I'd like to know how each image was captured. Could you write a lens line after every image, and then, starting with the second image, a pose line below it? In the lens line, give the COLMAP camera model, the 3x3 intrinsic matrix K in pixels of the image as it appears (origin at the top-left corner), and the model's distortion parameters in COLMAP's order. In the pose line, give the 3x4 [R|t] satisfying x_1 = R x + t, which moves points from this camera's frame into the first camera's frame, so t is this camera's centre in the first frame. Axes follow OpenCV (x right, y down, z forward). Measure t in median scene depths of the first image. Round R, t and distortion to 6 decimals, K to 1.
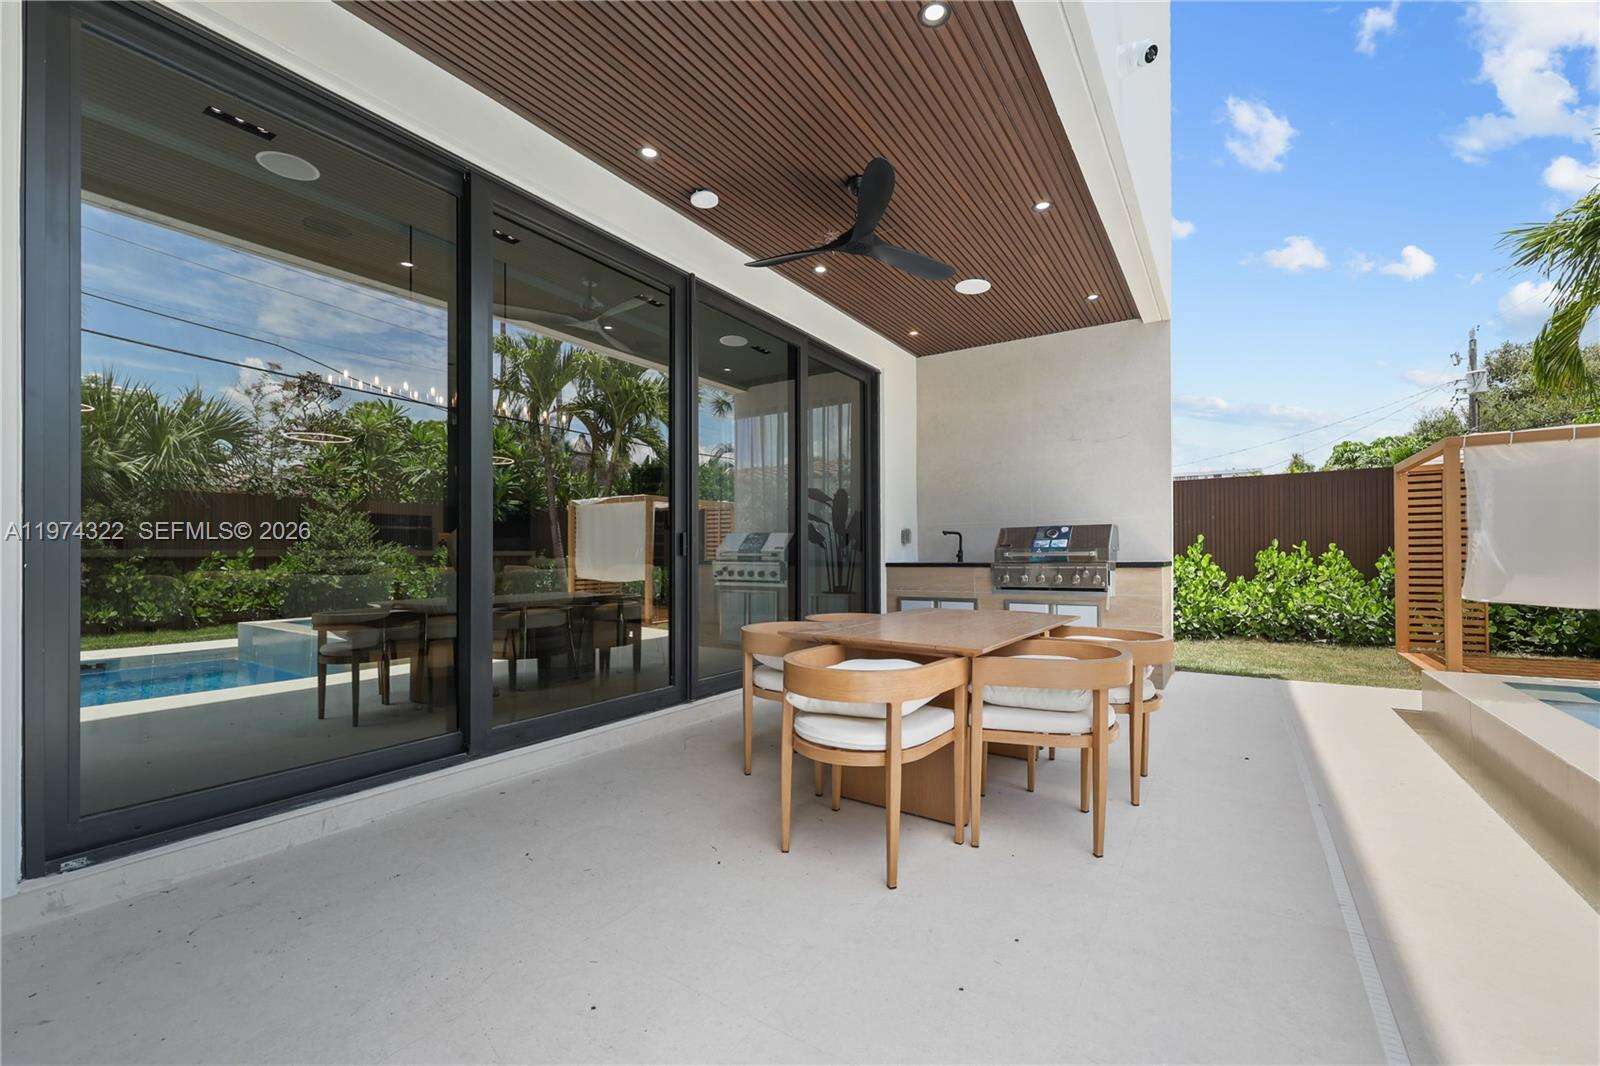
lens RADIAL K [[654.1, 0, 810.9], [0, 654.1, 556.0], [0, 0, 1]] dist [-0.000165, 0.000102]
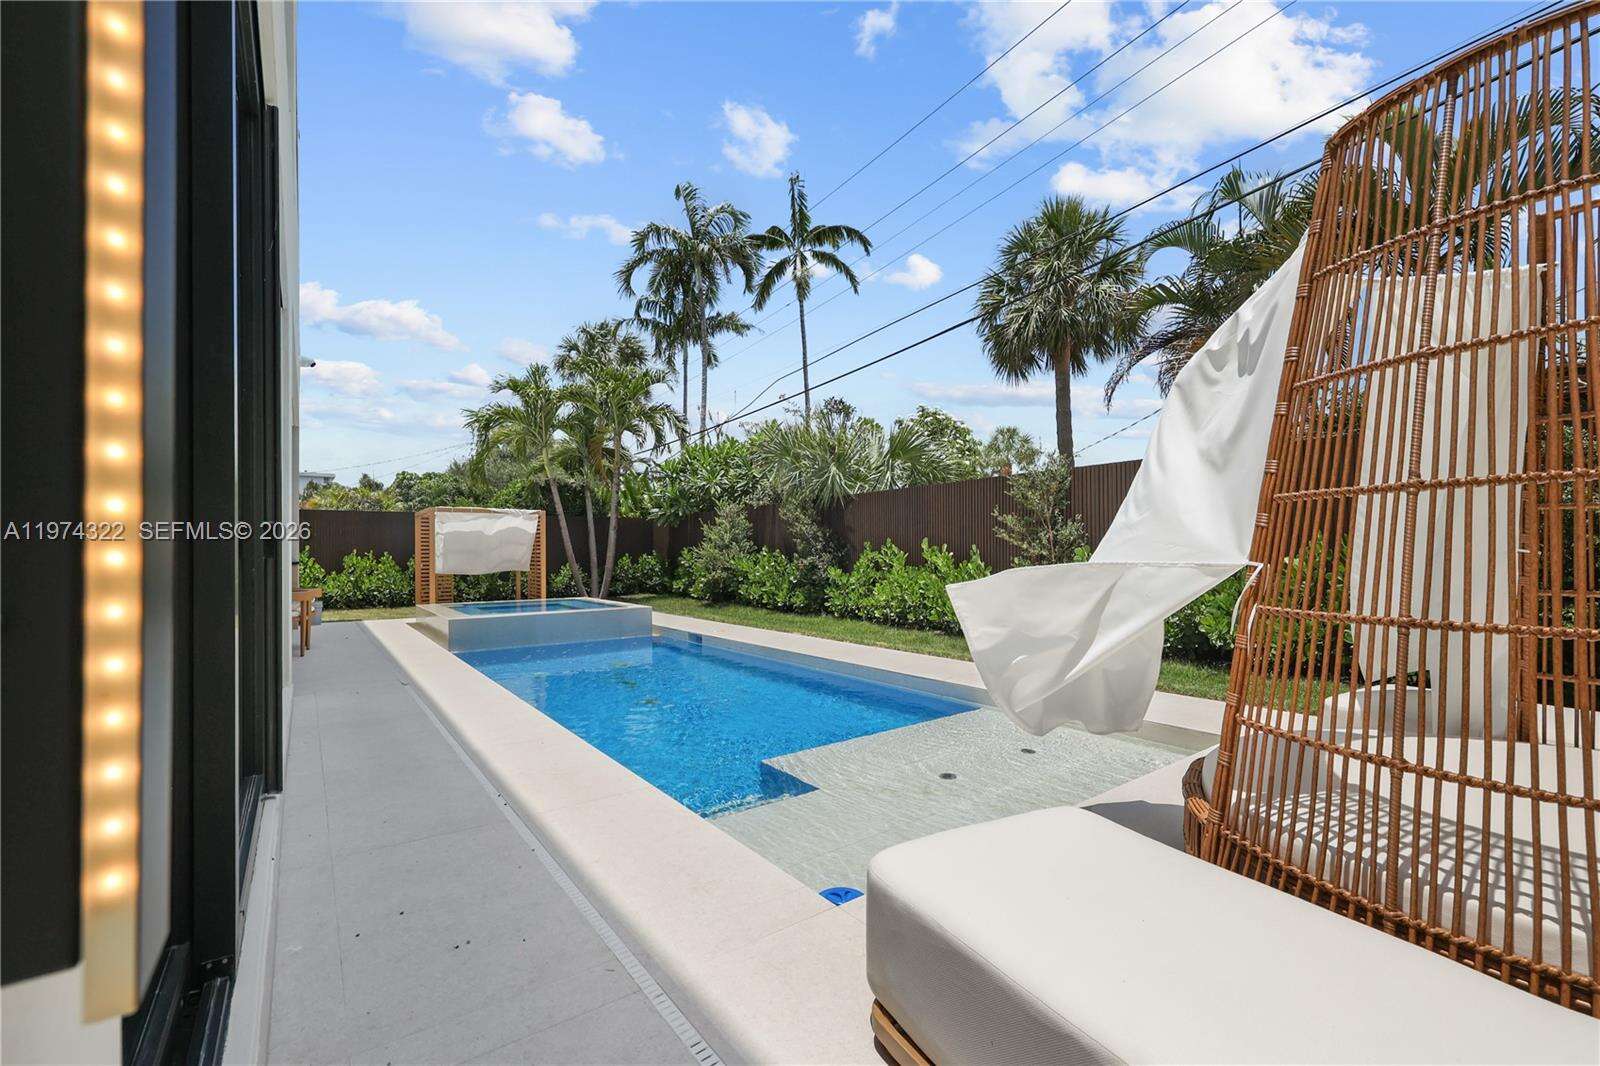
lens RADIAL K [[654.1, 0, 810.9], [0, 654.1, 556.0], [0, 0, 1]] dist [-0.000165, 0.000102]
pose [[0.327855, 0.007910, 0.944695, -0.606391], [0.002443, 0.999955, -0.009221, 0.012754], [-0.944725, 0.005331, 0.327821, -0.810100]]
